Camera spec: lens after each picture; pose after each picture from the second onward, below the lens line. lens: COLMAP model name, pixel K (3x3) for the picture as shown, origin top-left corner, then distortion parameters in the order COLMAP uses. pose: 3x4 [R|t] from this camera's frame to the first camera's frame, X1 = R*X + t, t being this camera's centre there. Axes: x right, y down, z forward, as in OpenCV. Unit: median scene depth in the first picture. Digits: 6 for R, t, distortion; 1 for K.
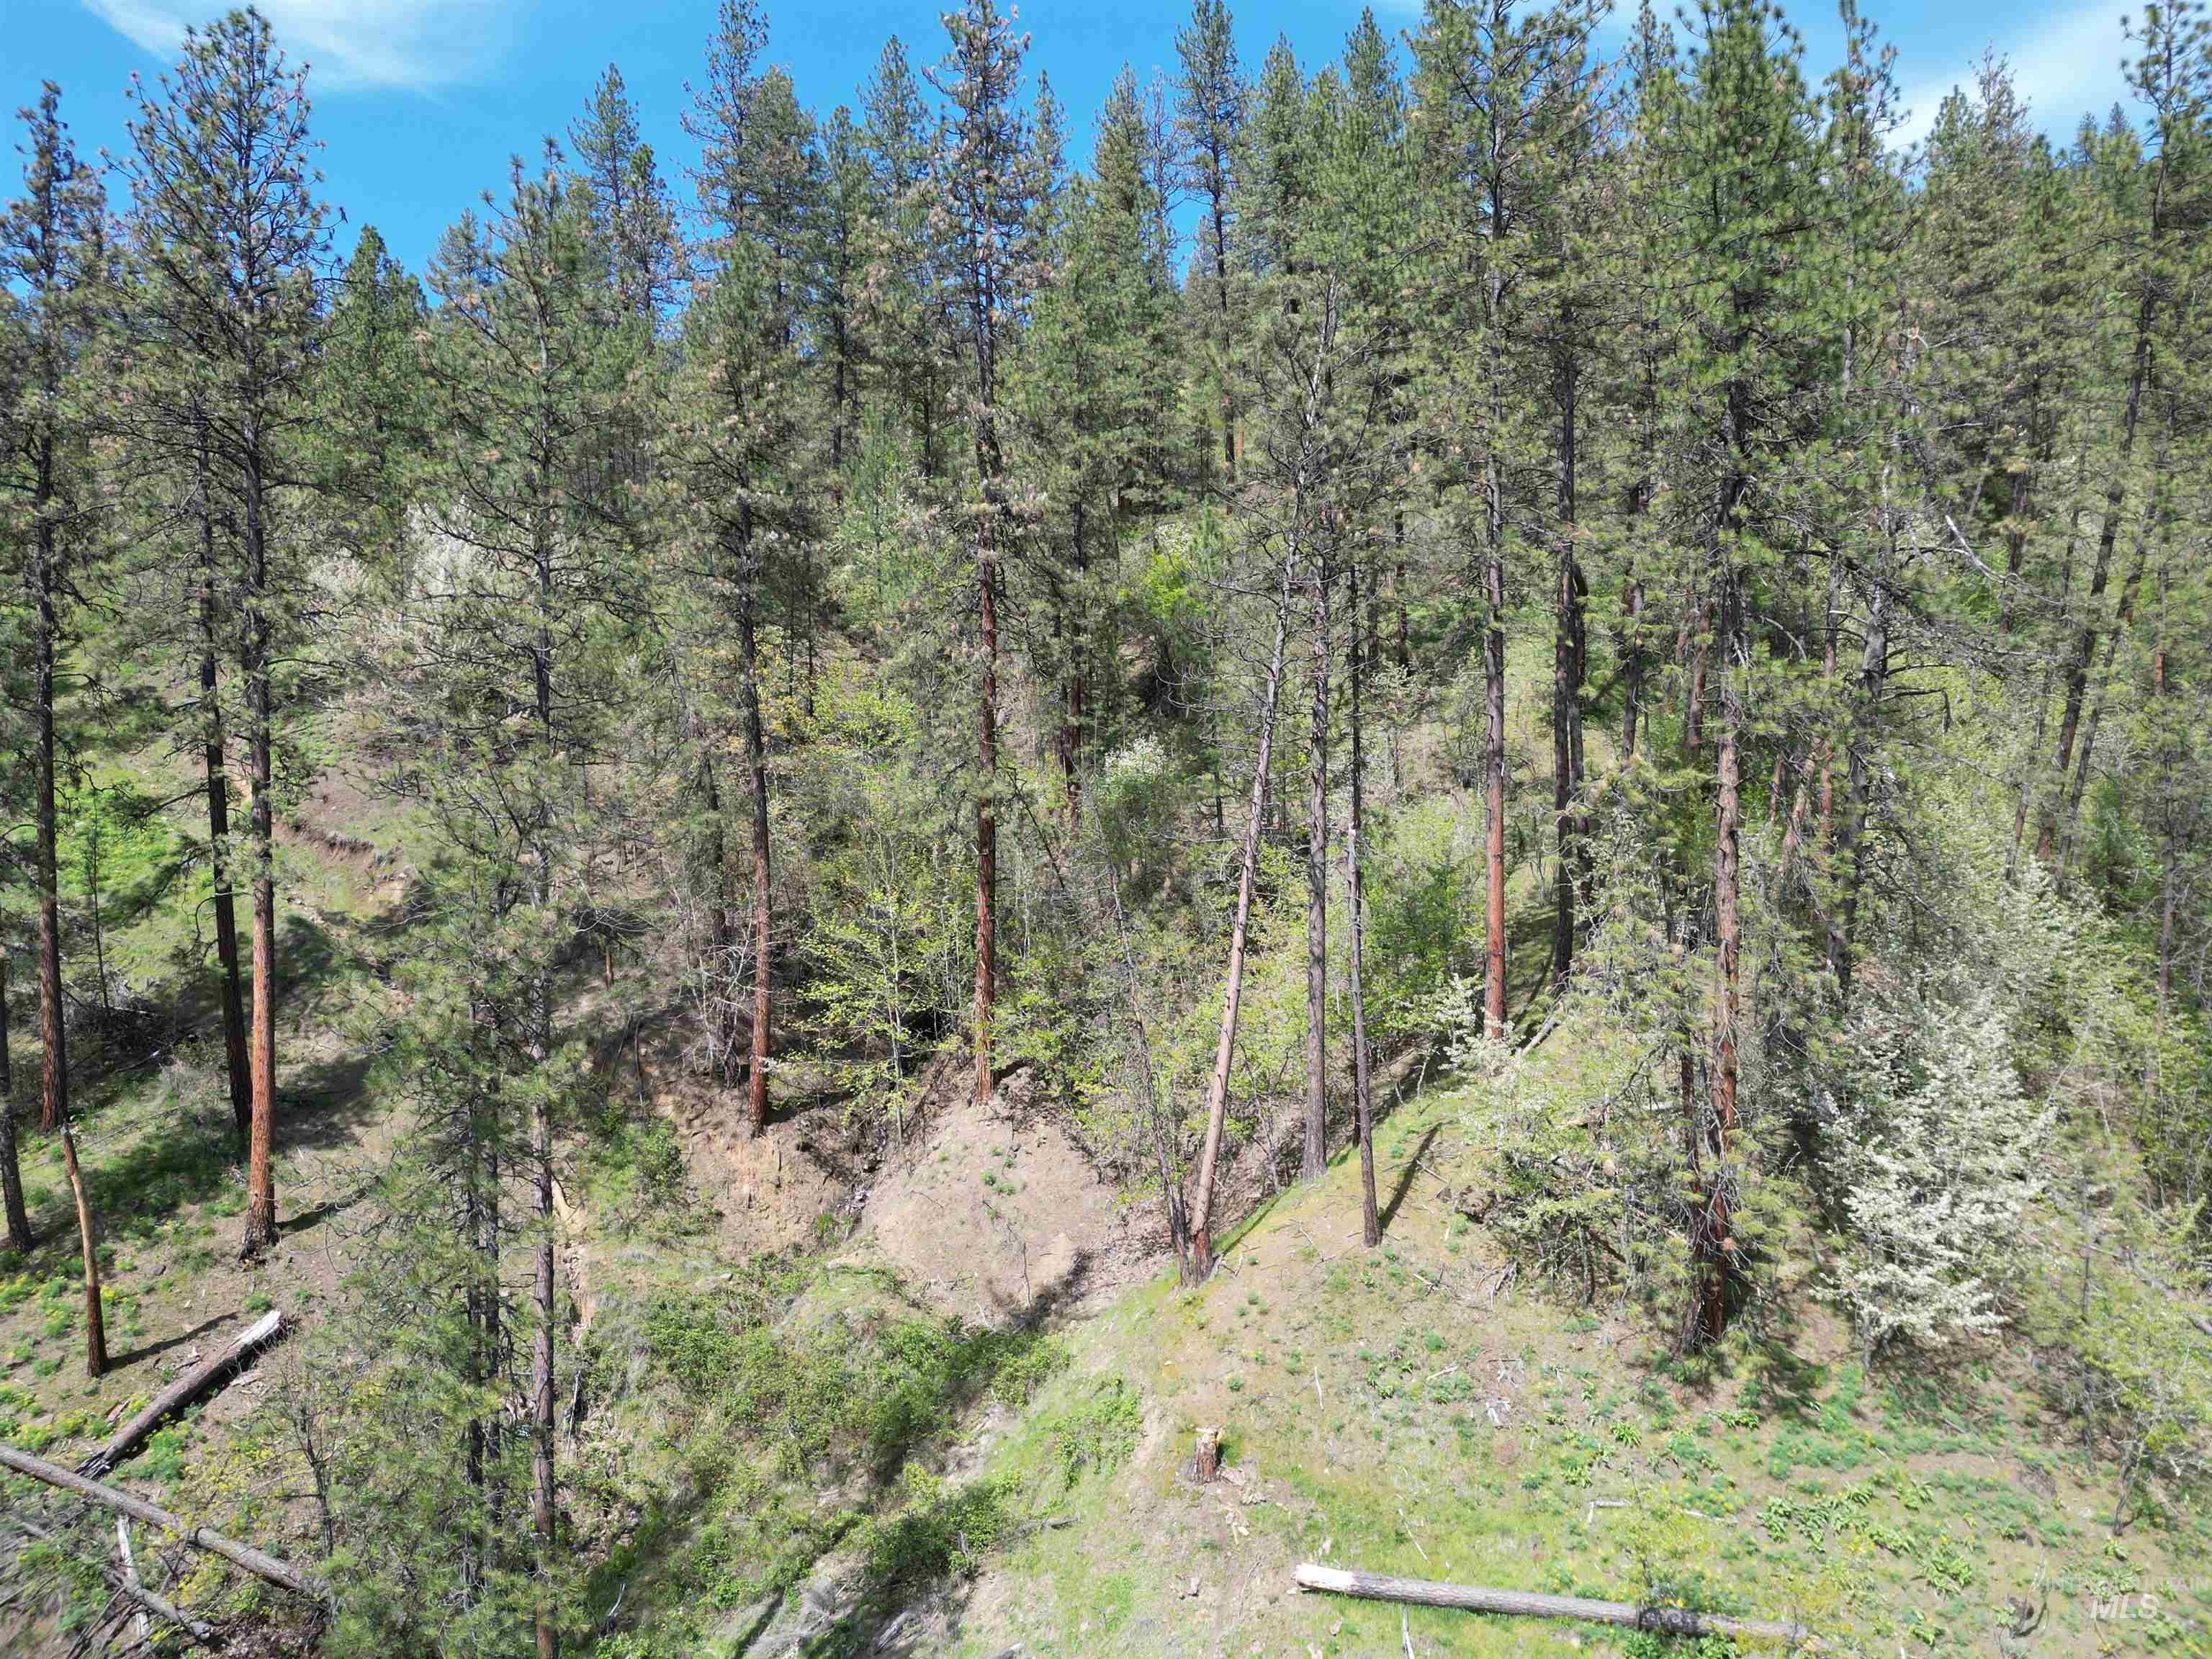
lens RADIAL K [[1532.6, 0, 1116.9], [0, 1532.6, 842.7], [0, 0, 1]] dist [0.076461, -0.054710]
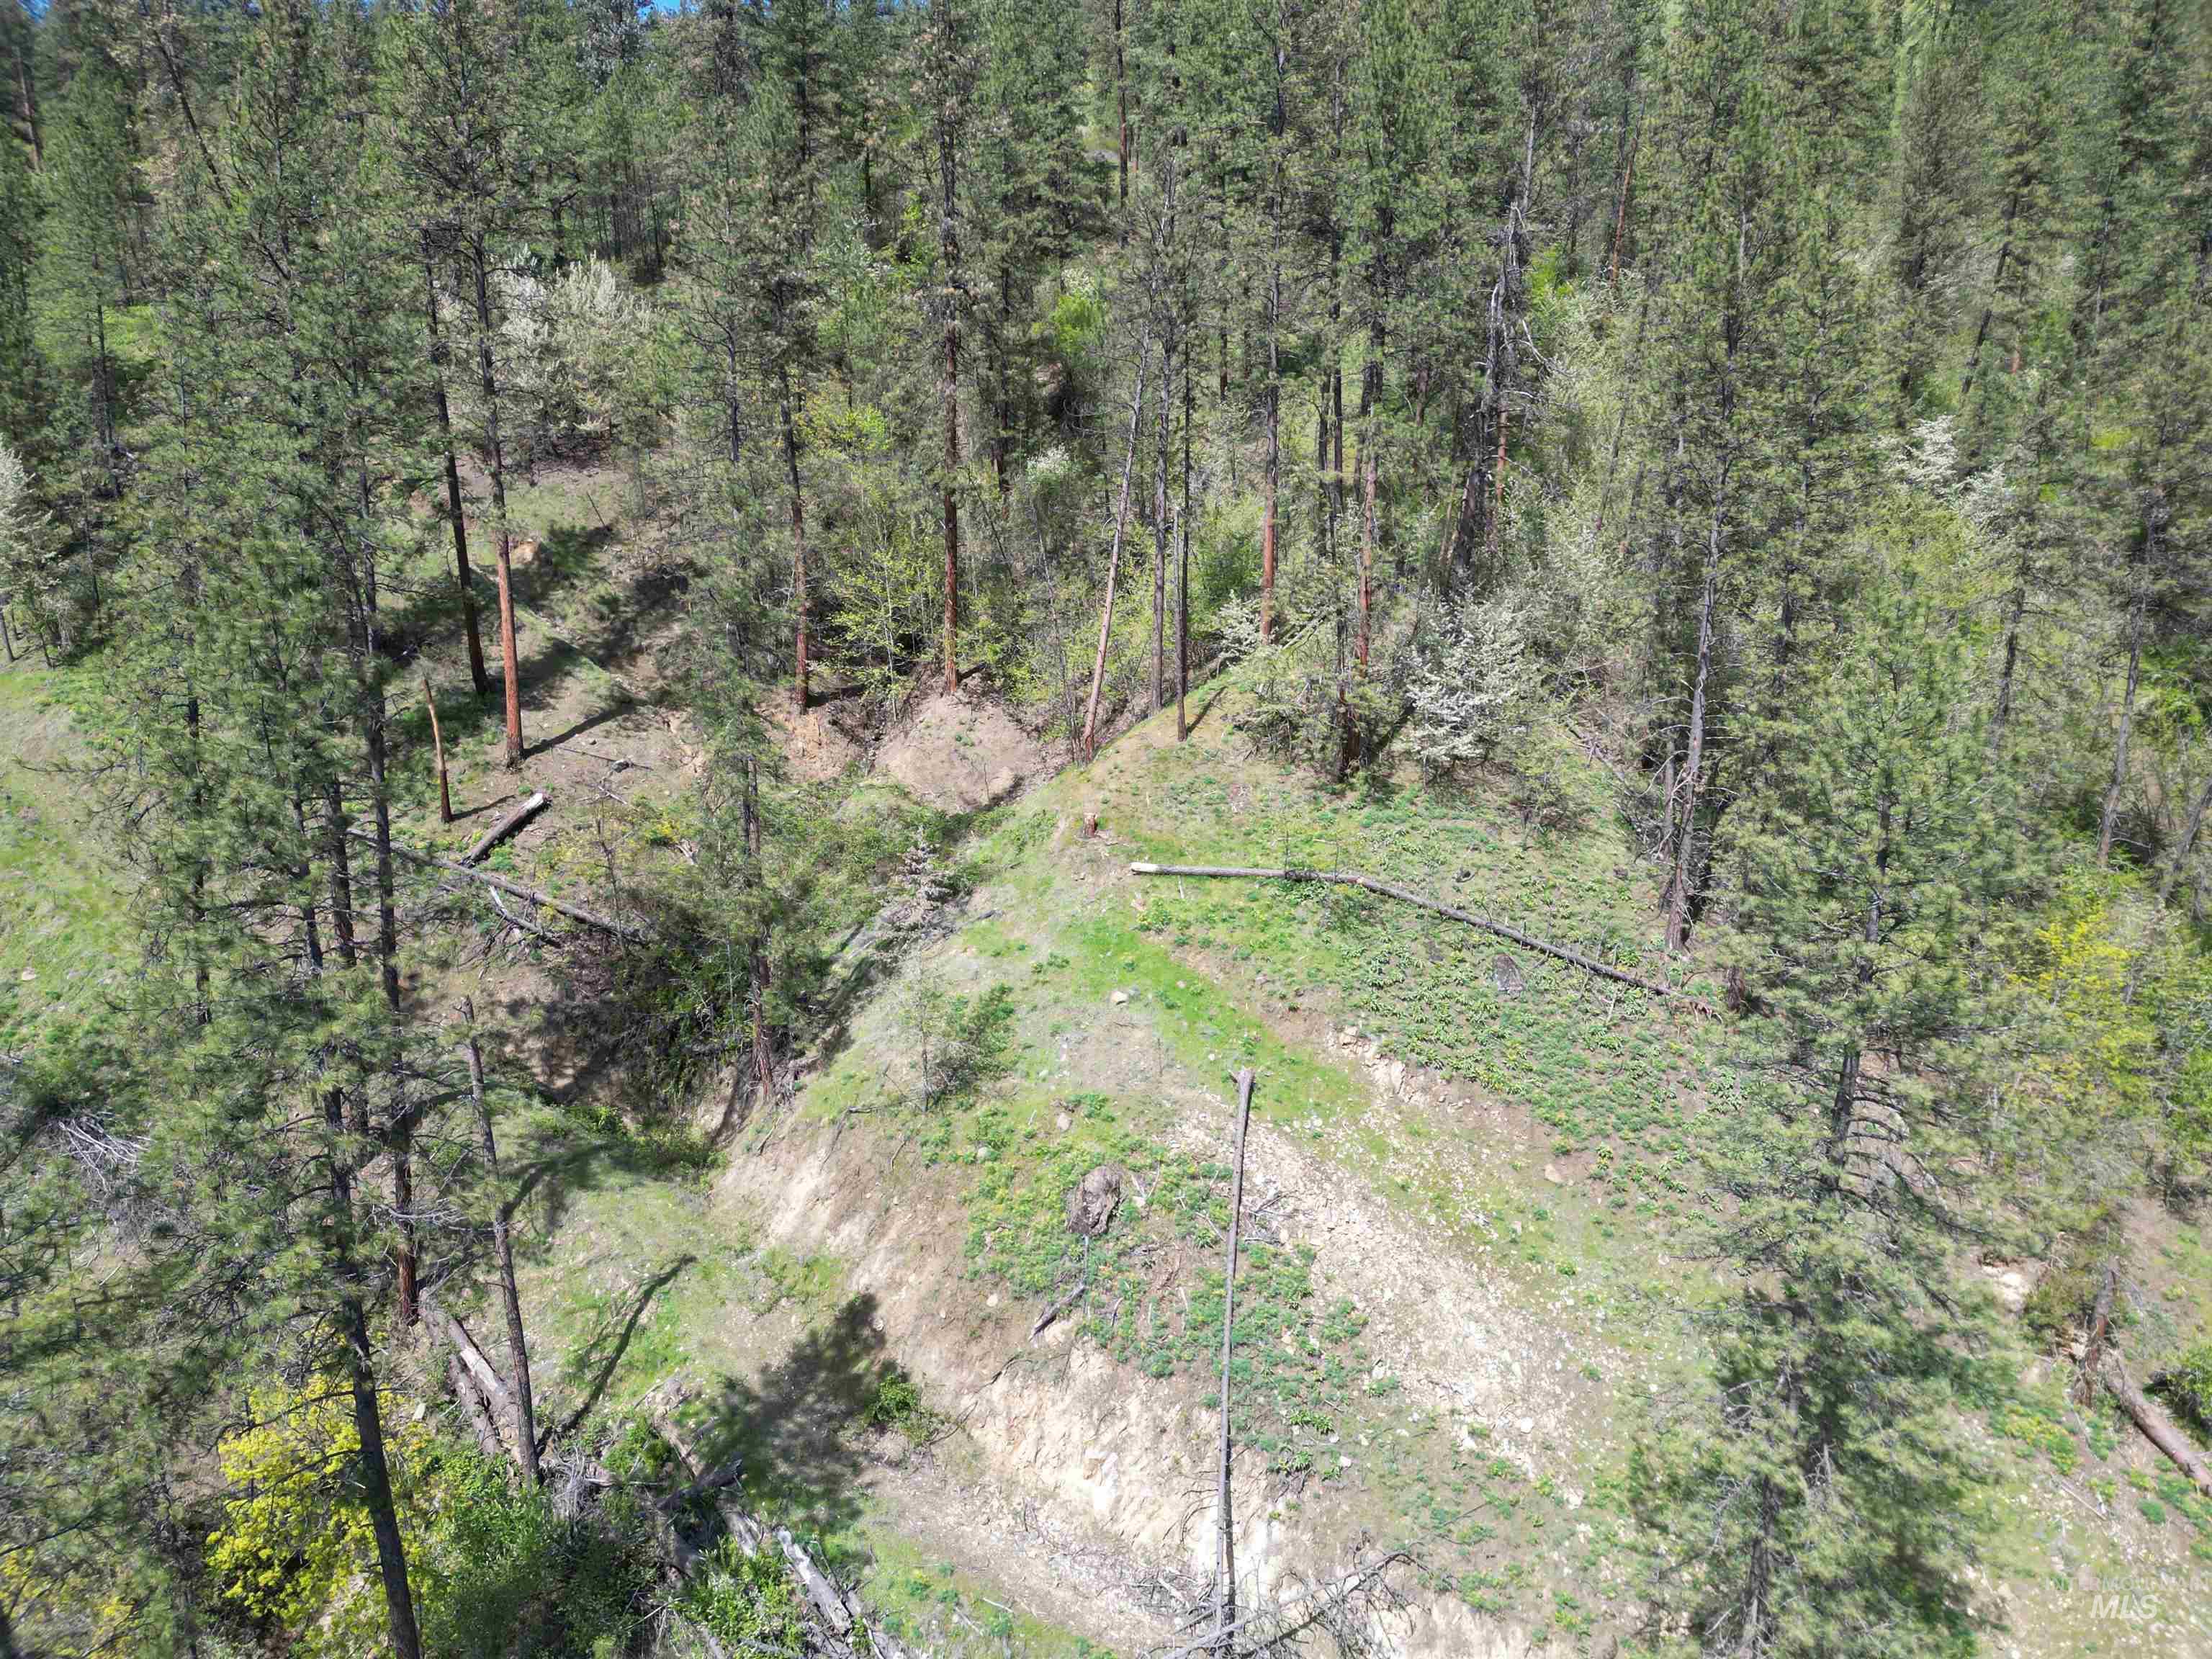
lens RADIAL K [[1532.6, 0, 1117.1], [0, 1532.6, 840.6], [0, 0, 1]] dist [0.076461, -0.054710]
pose [[0.998144, -0.003487, 0.060805, -0.015826], [-0.007777, 0.982890, 0.184028, 0.031725], [-0.060406, -0.184160, 0.981038, -0.571657]]
